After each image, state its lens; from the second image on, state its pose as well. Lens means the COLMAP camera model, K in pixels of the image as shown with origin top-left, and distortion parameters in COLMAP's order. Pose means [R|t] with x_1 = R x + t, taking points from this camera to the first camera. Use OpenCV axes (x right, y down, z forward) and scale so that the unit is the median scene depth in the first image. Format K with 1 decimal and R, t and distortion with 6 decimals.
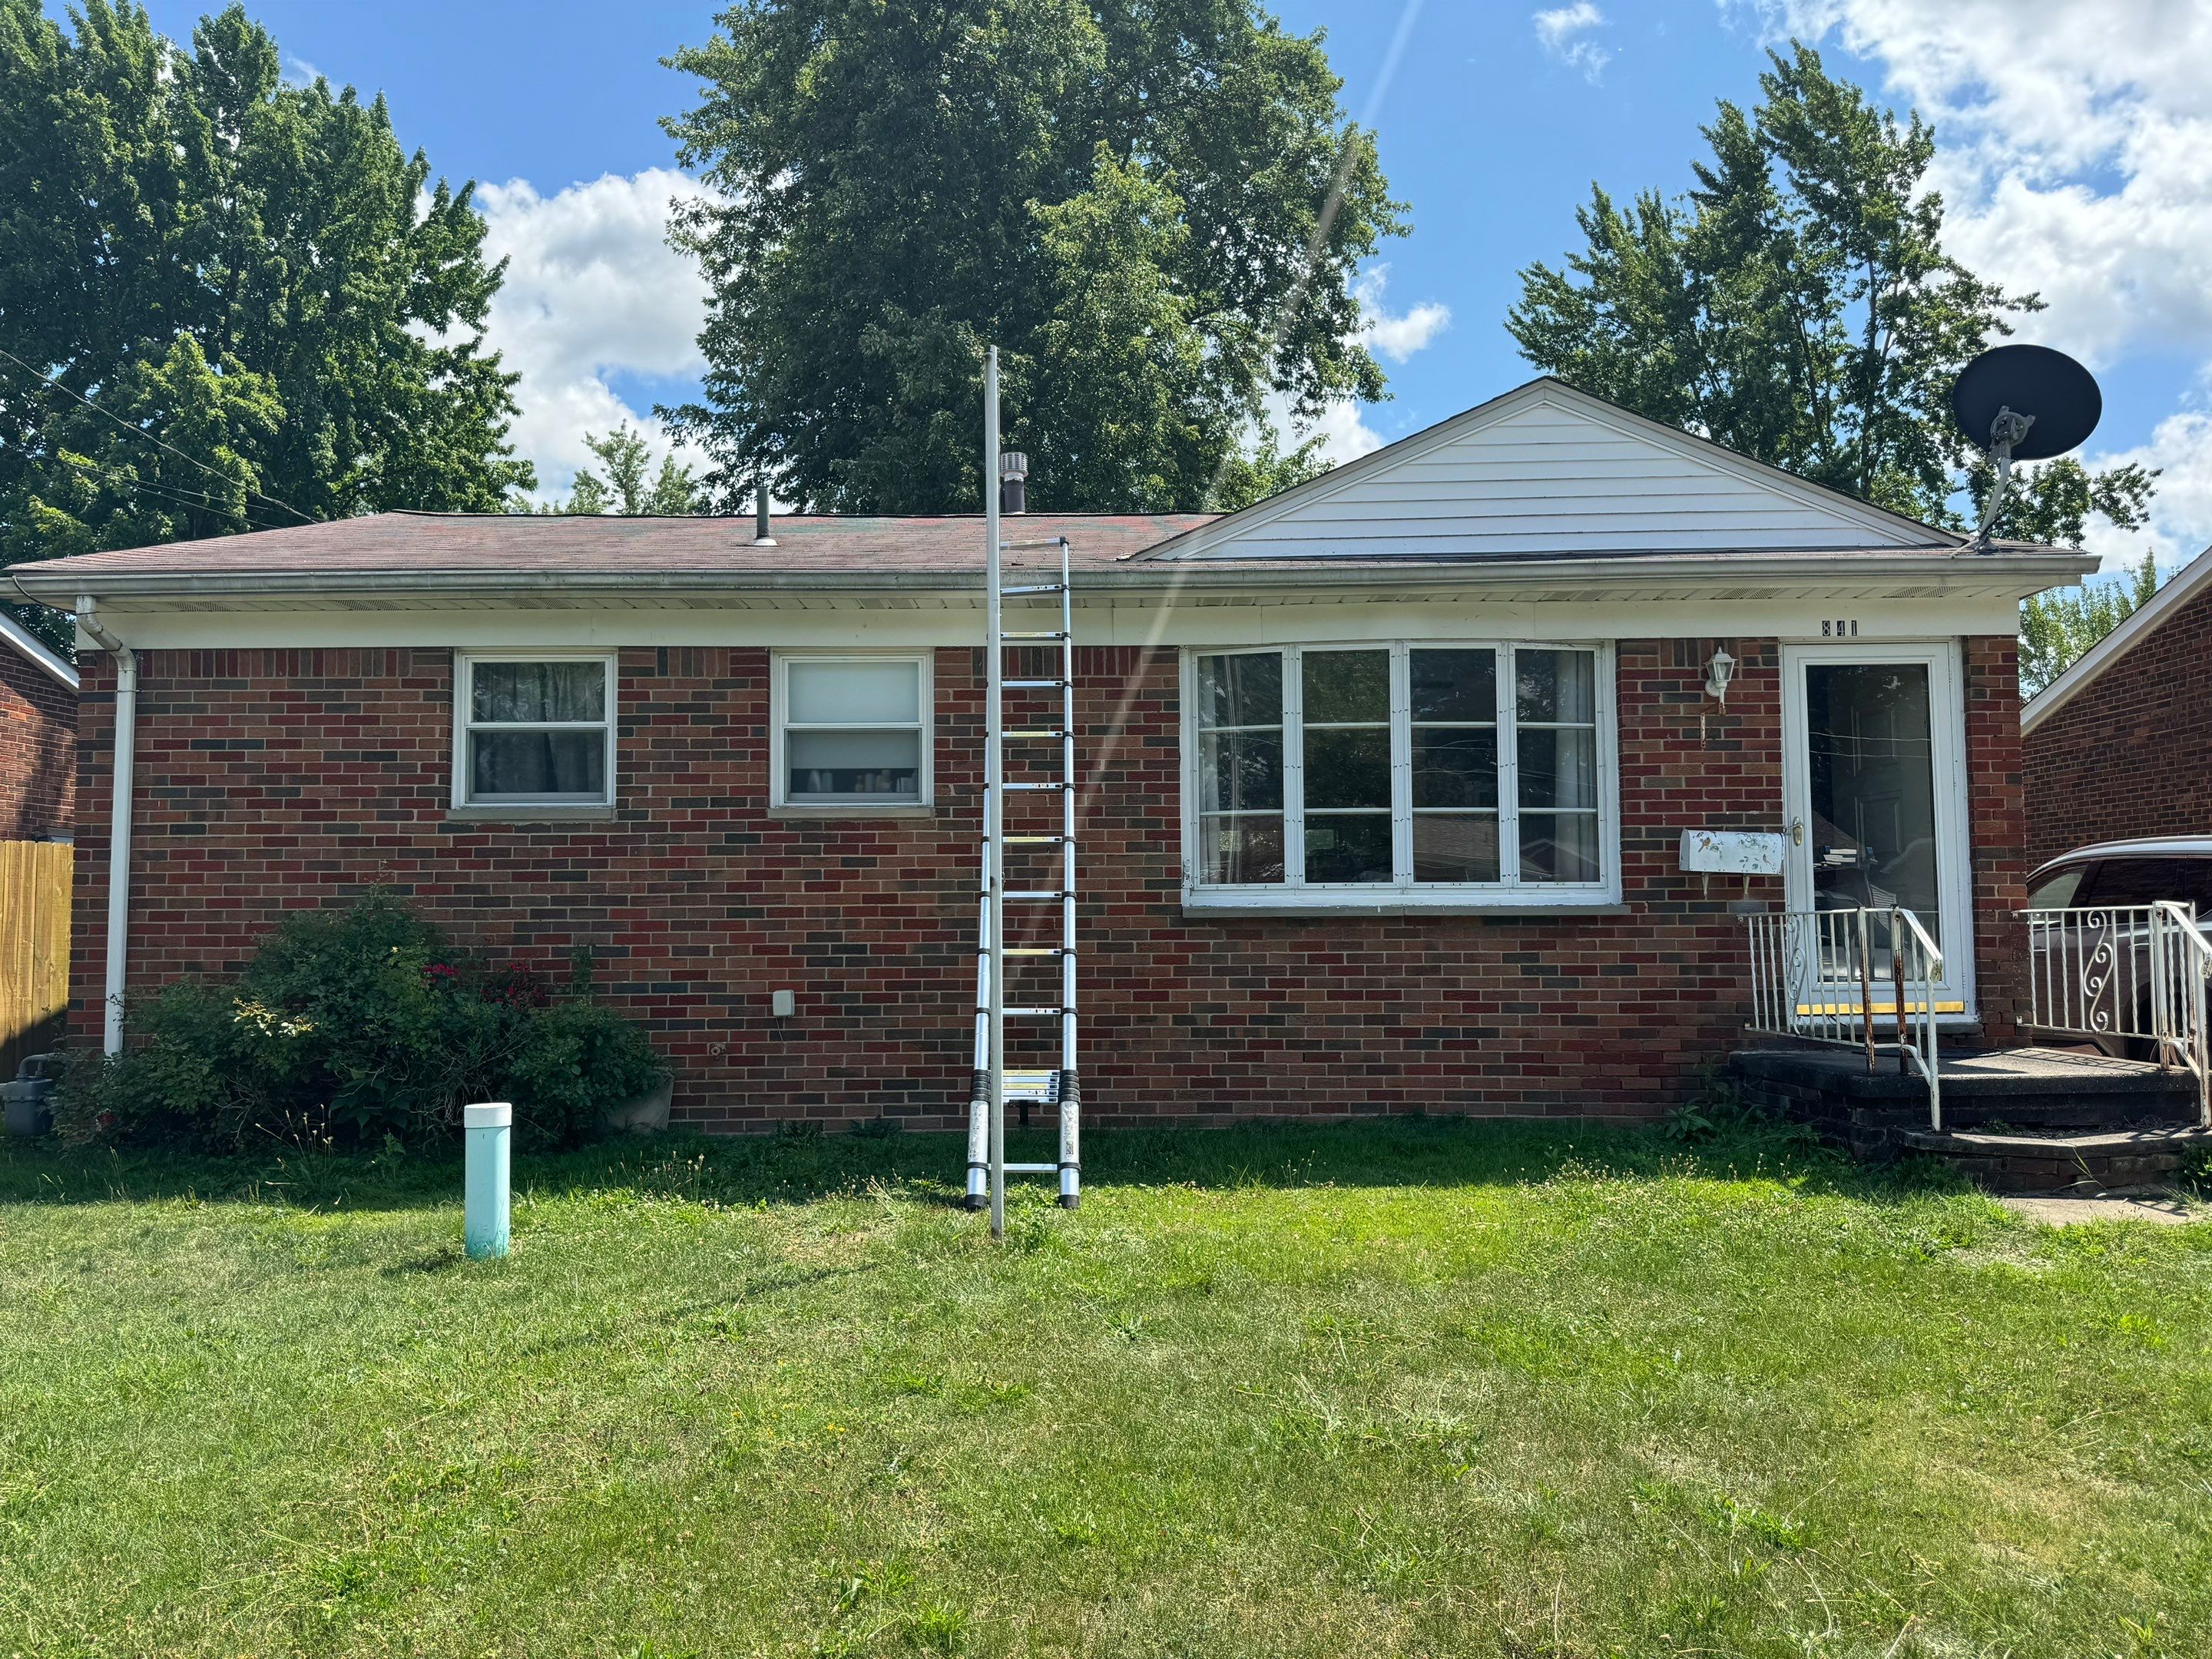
lens RADIAL K [[1623.2, 0, 1106.0], [0, 1623.2, 829.5], [0, 0, 1]] dist [-0.003624, -0.004188]
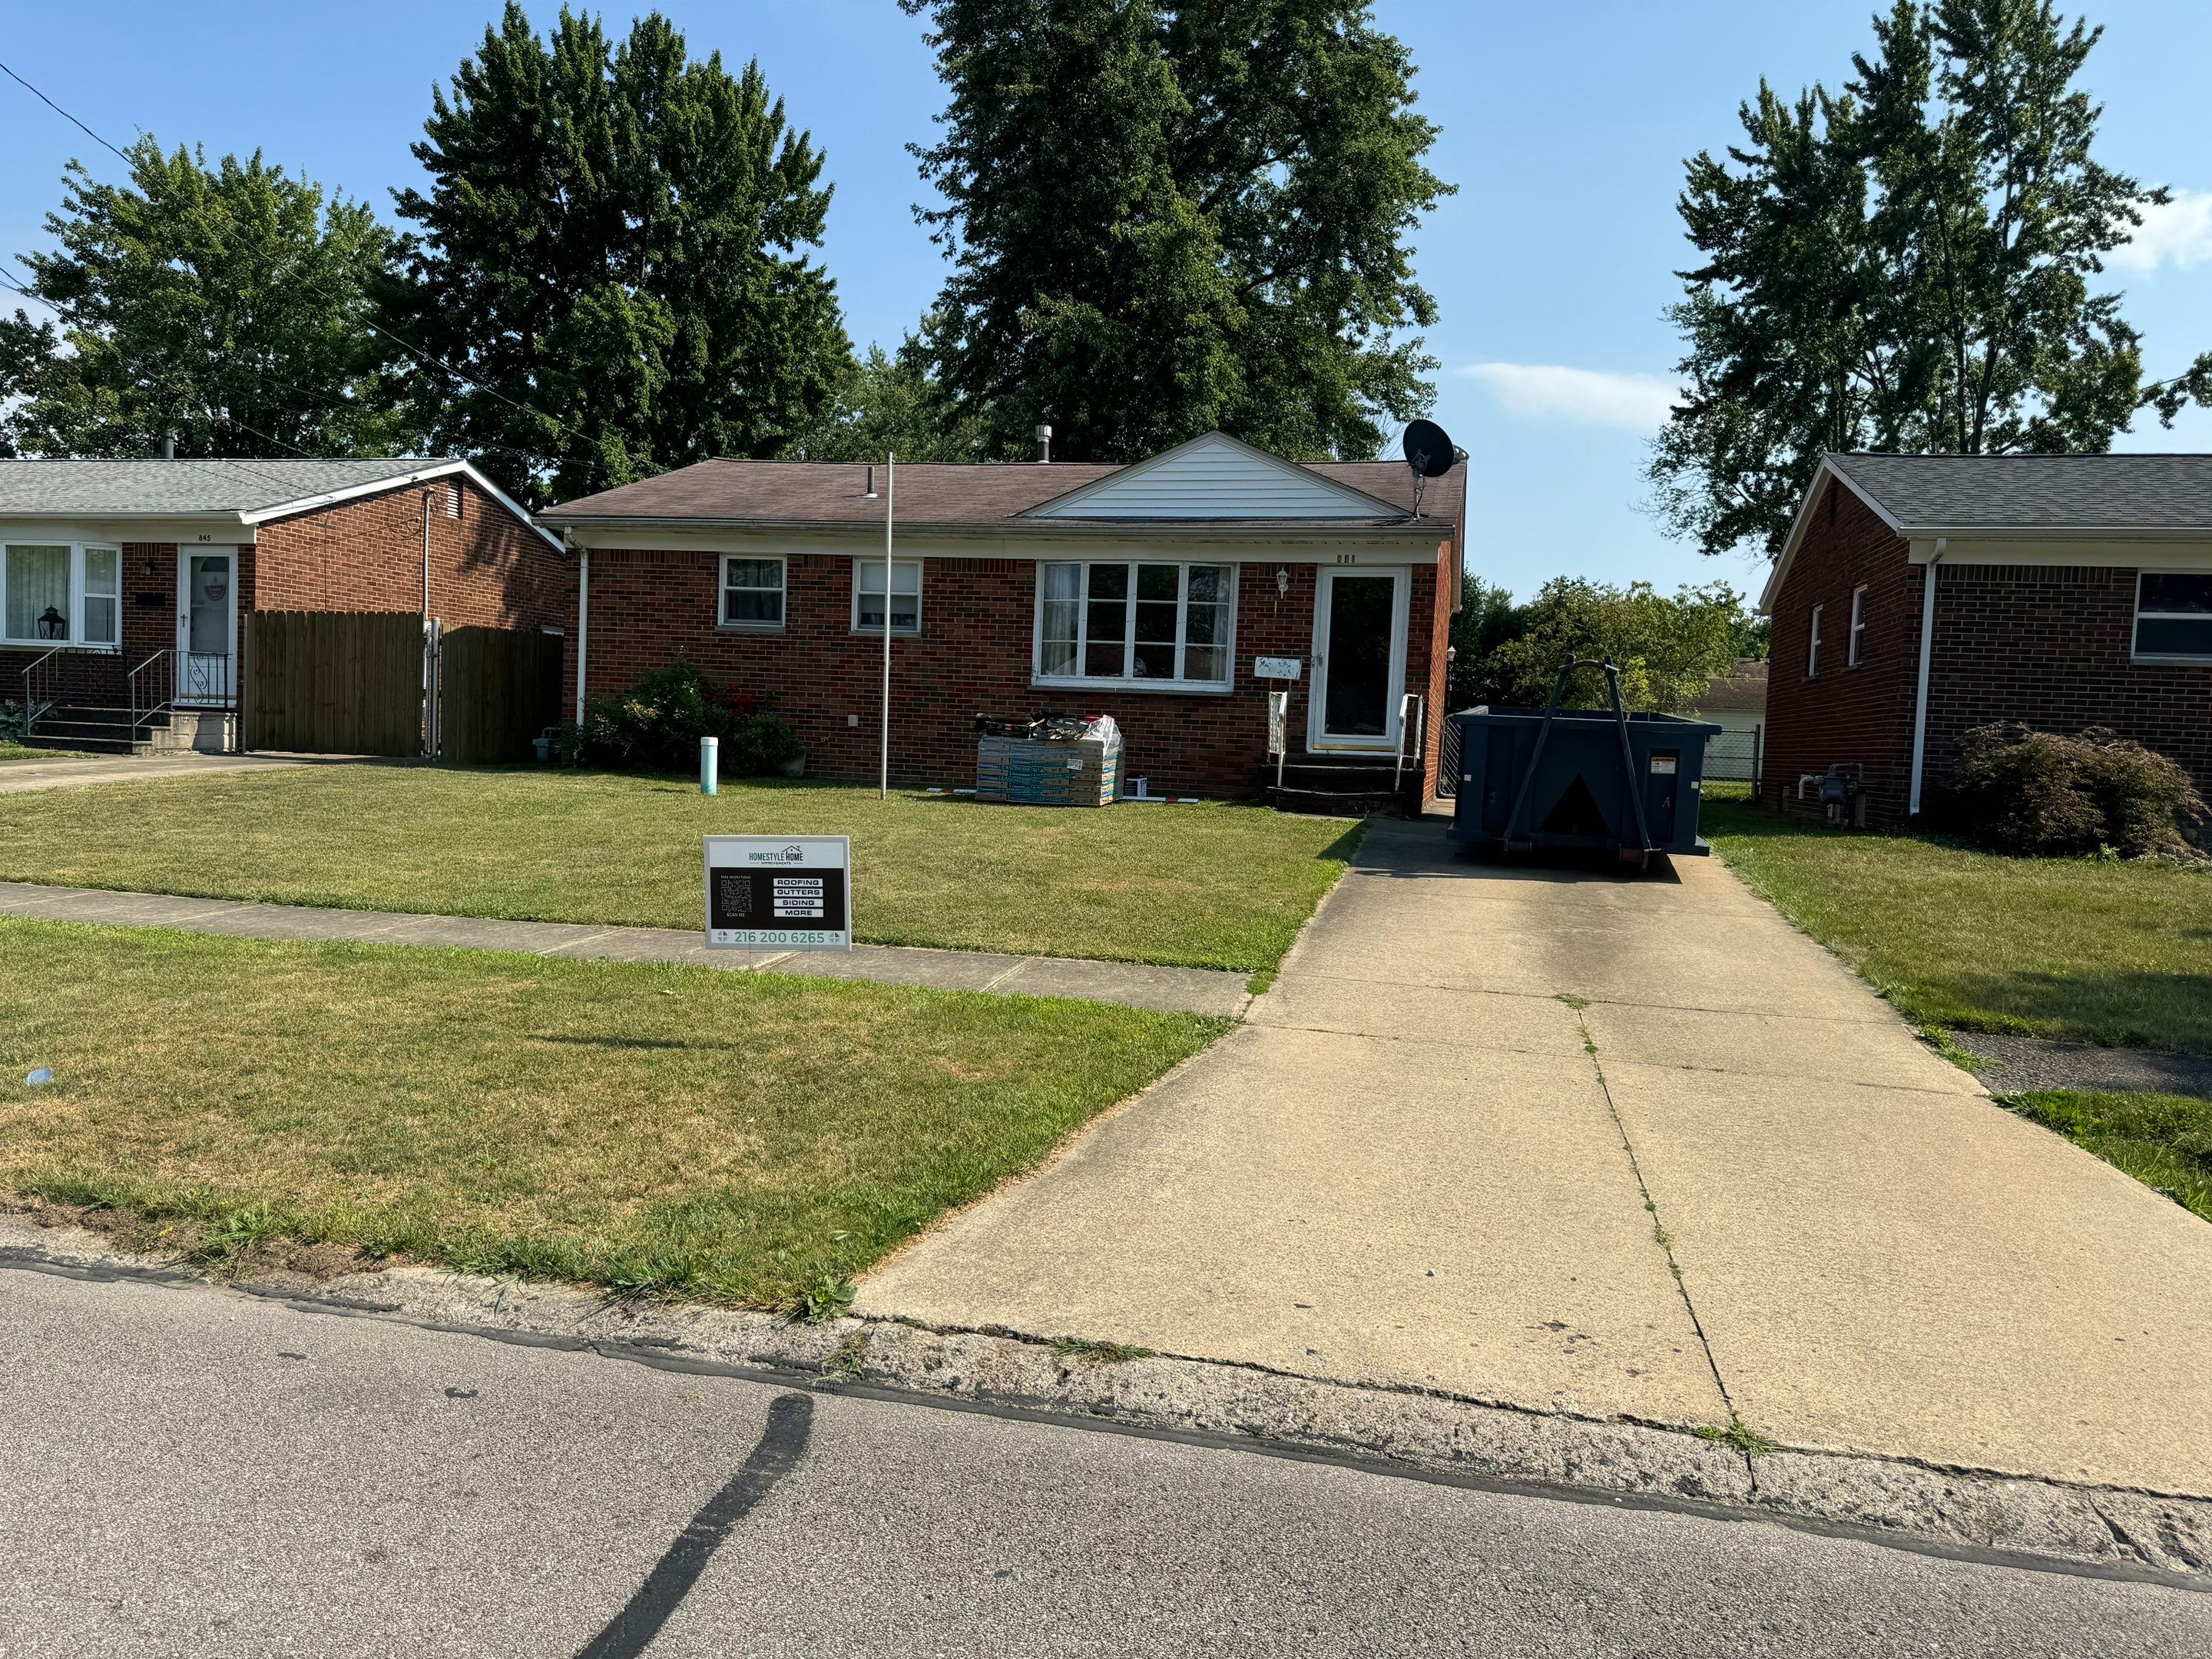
lens RADIAL K [[1623.2, 0, 1106.0], [0, 1623.2, 829.5], [0, 0, 1]] dist [-0.003624, -0.004188]
pose [[0.973730, 0.061782, -0.219164, 0.617385], [-0.035504, 0.991910, 0.121876, -0.025640], [0.224921, -0.110893, 0.968046, -1.059654]]
